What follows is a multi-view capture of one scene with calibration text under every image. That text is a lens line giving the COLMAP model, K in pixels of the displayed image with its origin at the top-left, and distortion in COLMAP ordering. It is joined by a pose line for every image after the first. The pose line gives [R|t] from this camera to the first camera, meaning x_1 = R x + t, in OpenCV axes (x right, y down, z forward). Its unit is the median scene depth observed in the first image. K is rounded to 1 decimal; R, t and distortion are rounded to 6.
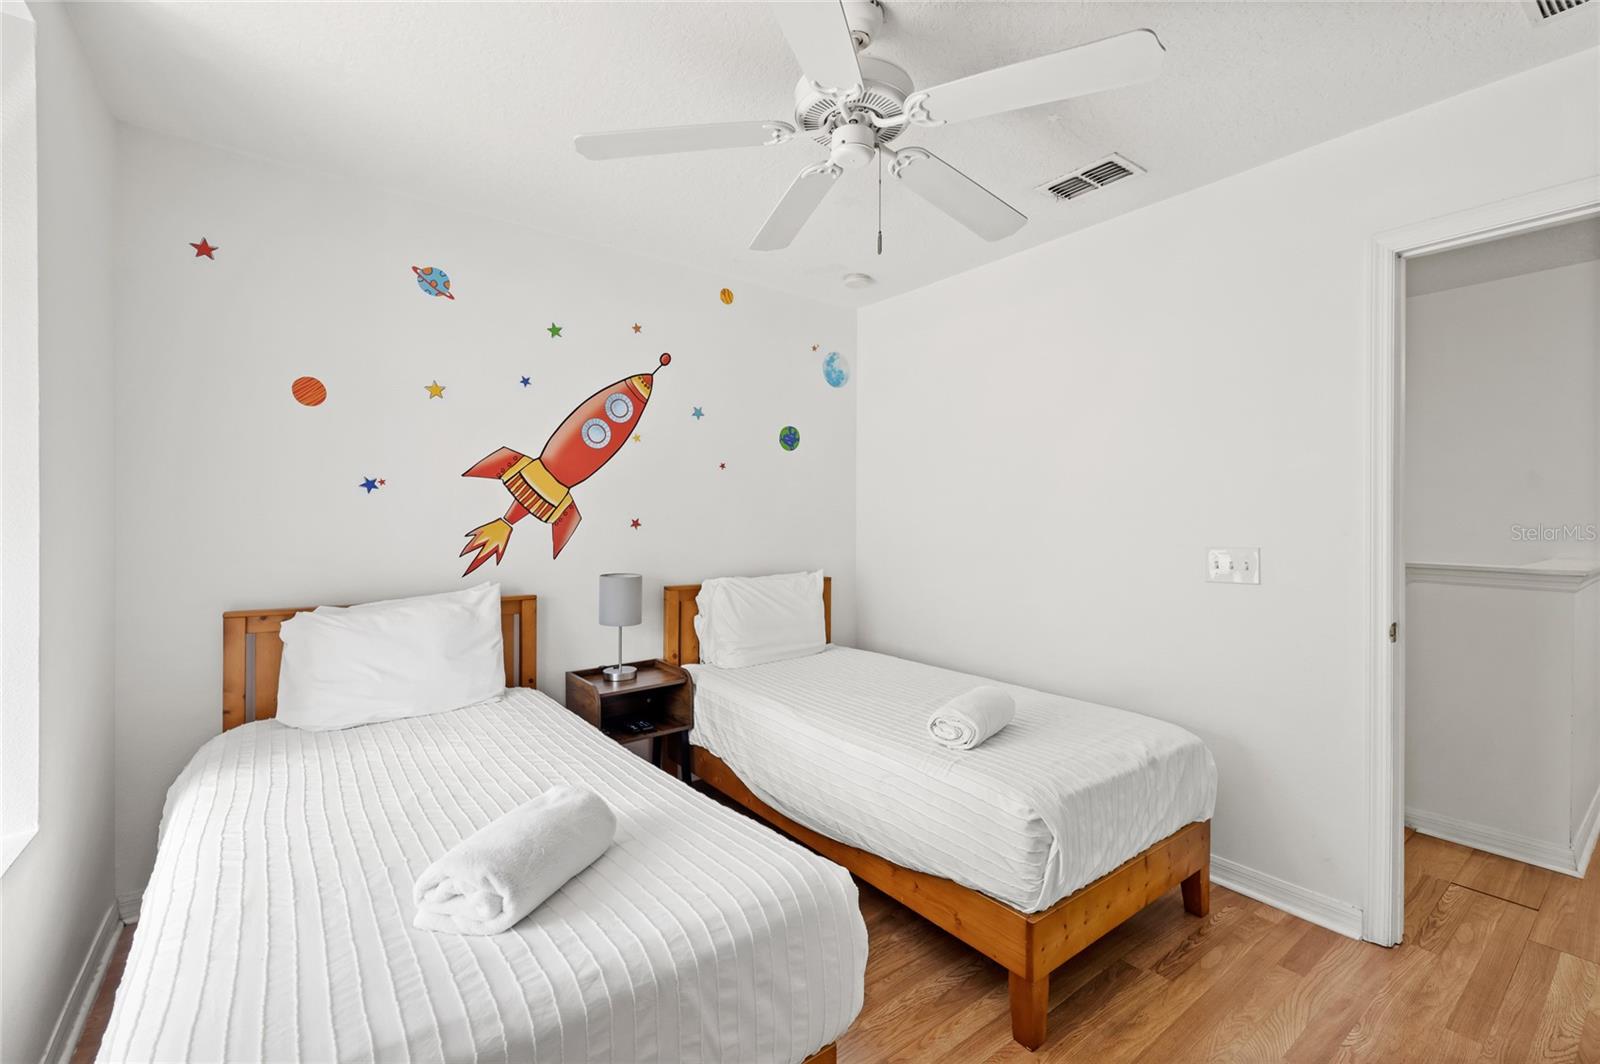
lens RADIAL K [[682.8, 0, 800.0], [0, 682.8, 532.0], [0, 0, 1]] dist [-0.000019, -0.000222]
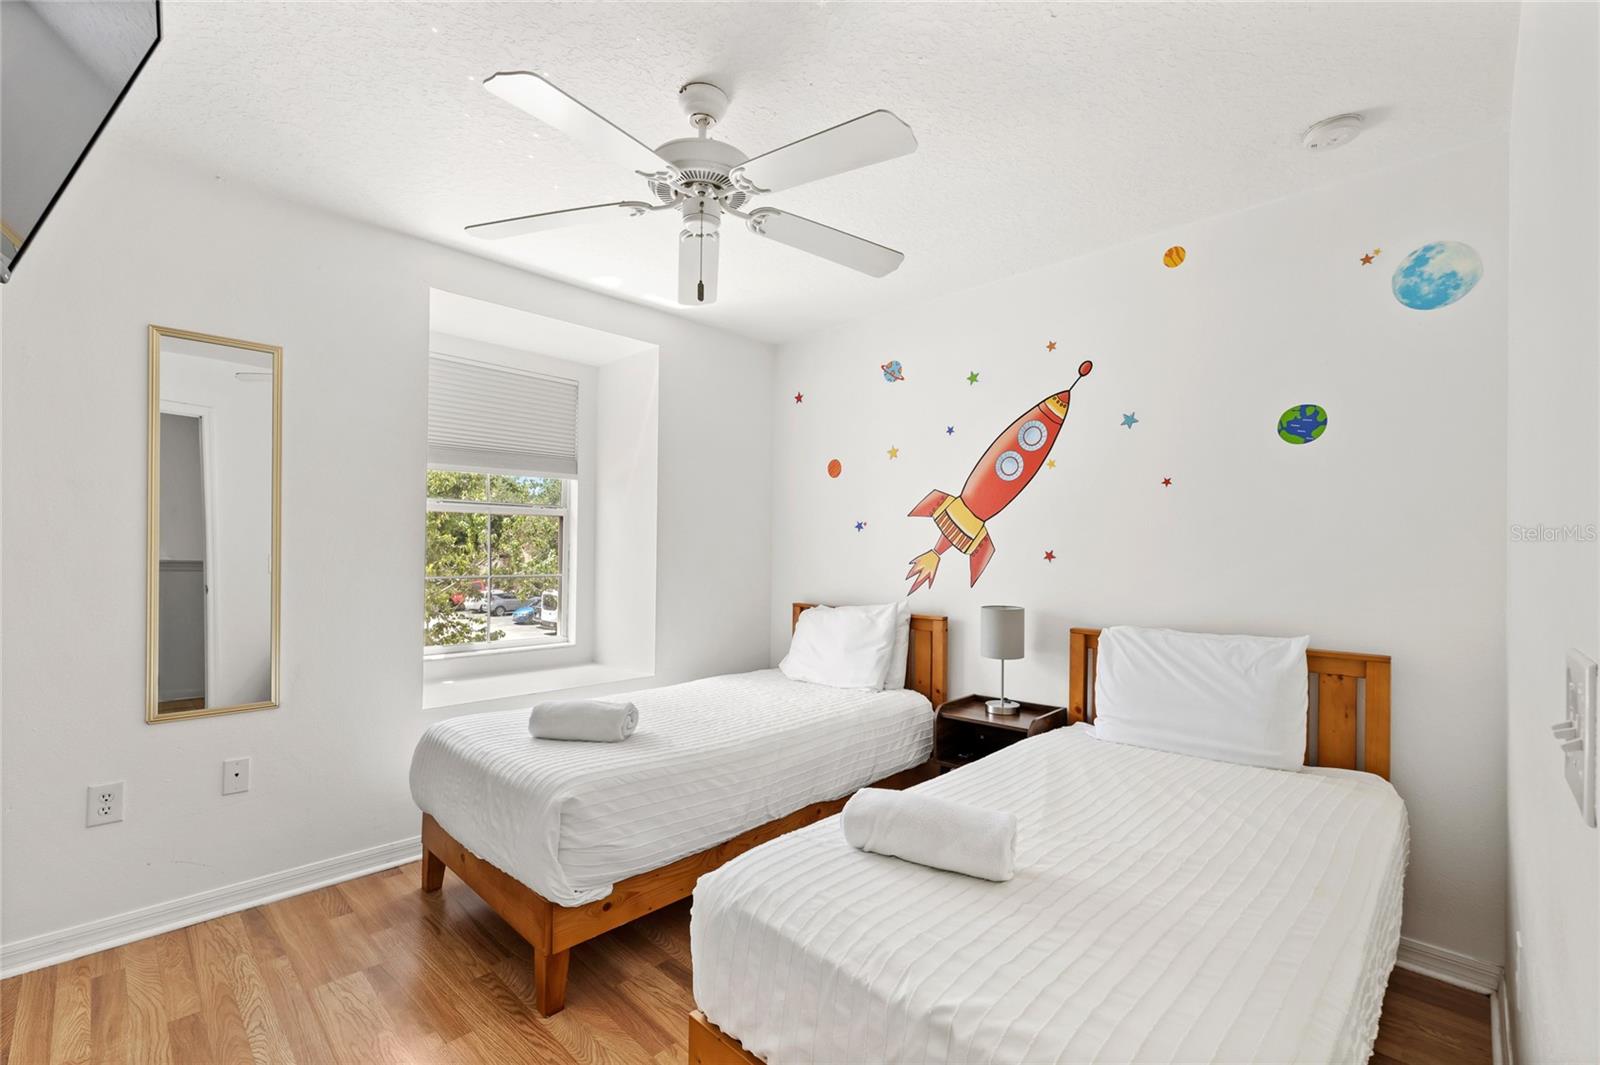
lens RADIAL K [[692.9, 0, 790.6], [0, 692.9, 553.7], [0, 0, 1]] dist [0.006433, 0.000254]
pose [[0.137379, 0.002640, -0.990515, 0.689755], [-0.029750, 0.999556, -0.001462, -0.003841], [0.990072, 0.029669, 0.137397, 0.559218]]
